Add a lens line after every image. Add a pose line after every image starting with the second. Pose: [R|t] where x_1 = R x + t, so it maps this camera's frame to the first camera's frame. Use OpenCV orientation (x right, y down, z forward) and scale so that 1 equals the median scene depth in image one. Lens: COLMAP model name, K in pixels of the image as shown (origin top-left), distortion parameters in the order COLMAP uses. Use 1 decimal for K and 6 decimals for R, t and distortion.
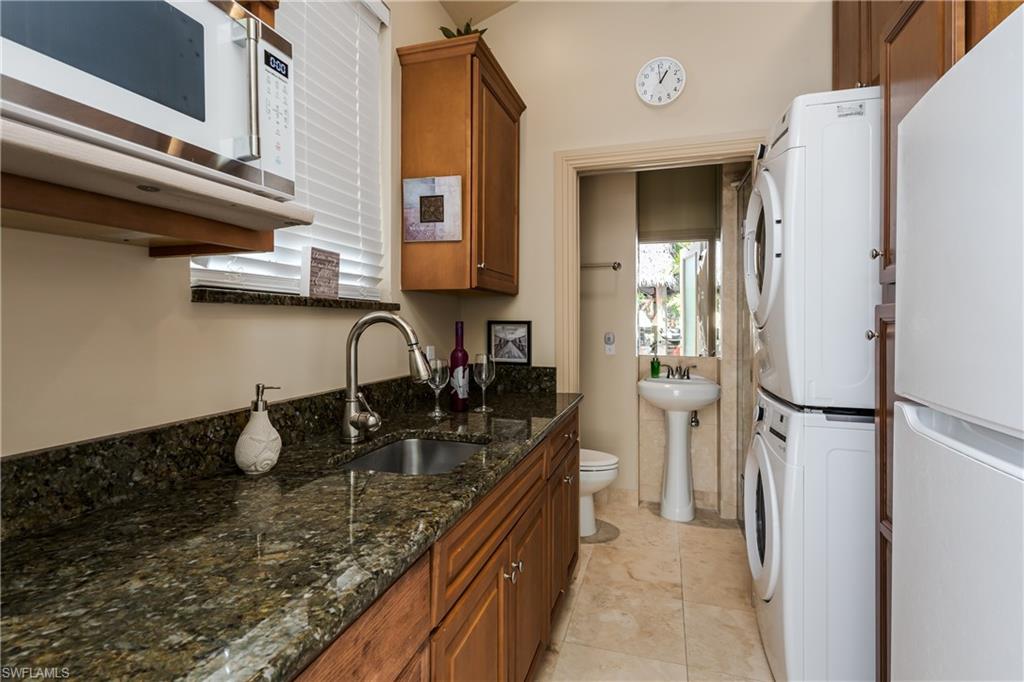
lens RADIAL K [[508.4, 0, 499.8], [0, 508.4, 321.9], [0, 0, 1]] dist [0.006492, -0.002824]
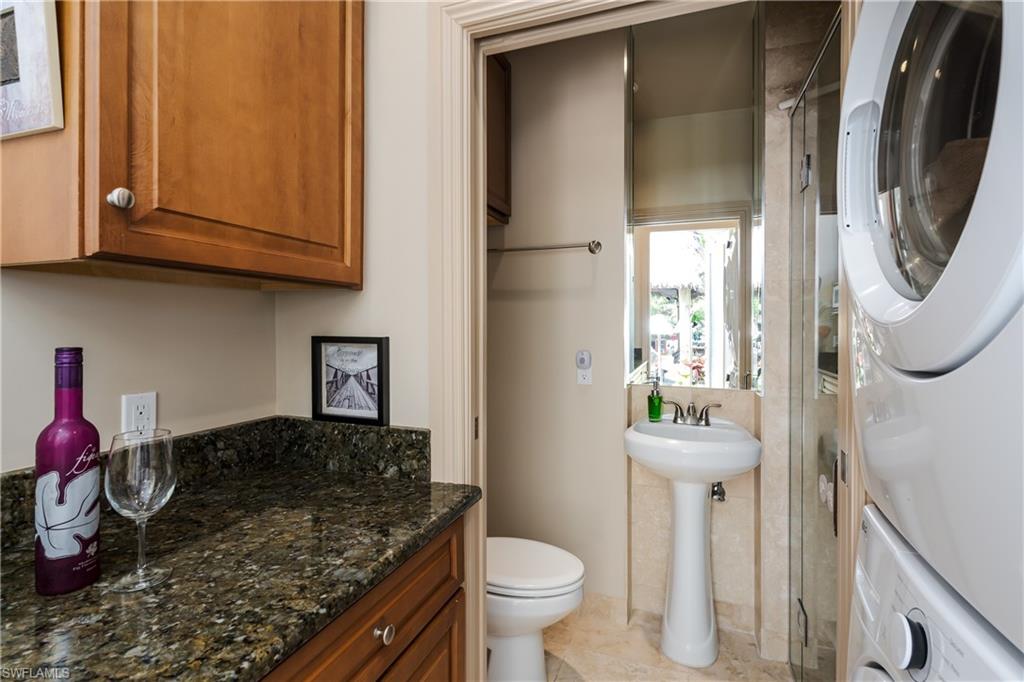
lens RADIAL K [[508.4, 0, 504.8], [0, 508.4, 330.3], [0, 0, 1]] dist [0.006492, -0.002824]
pose [[0.999051, -0.000636, -0.043542, 0.155461], [0.000914, 0.999979, 0.006370, -0.009404], [0.043537, -0.006404, 0.999031, 0.381656]]
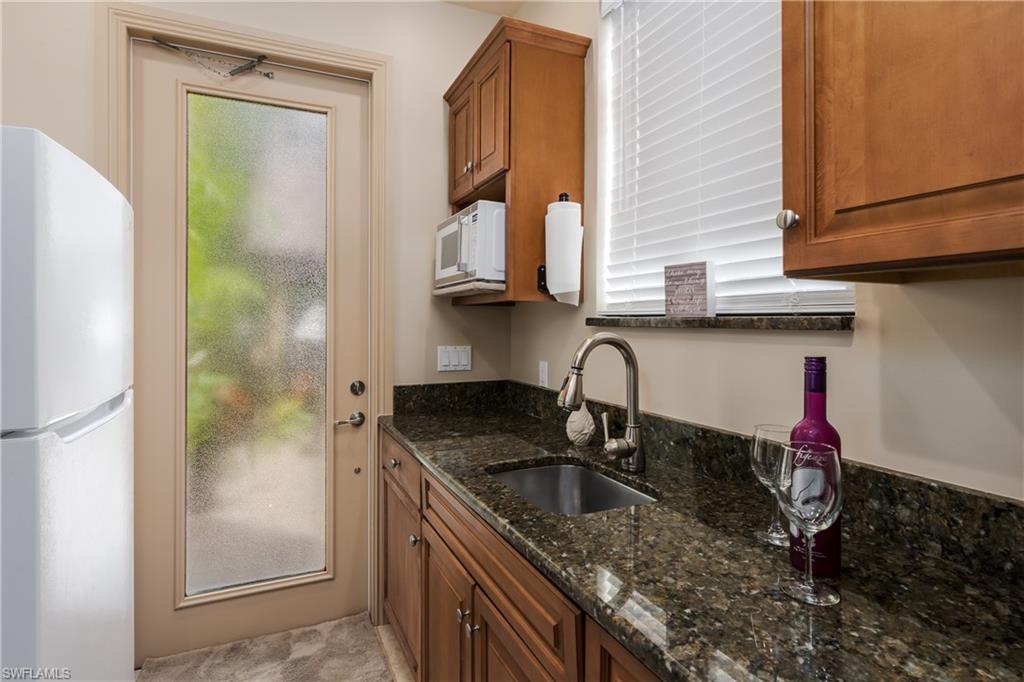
lens RADIAL K [[508.4, 0, 485.2], [0, 508.4, 314.8], [0, 0, 1]] dist [0.006492, -0.002824]
pose [[-0.753023, -0.016107, -0.657797, 0.248707], [-0.005326, 0.999817, -0.018385, -0.015758], [0.657973, -0.010341, -0.752971, 0.699559]]
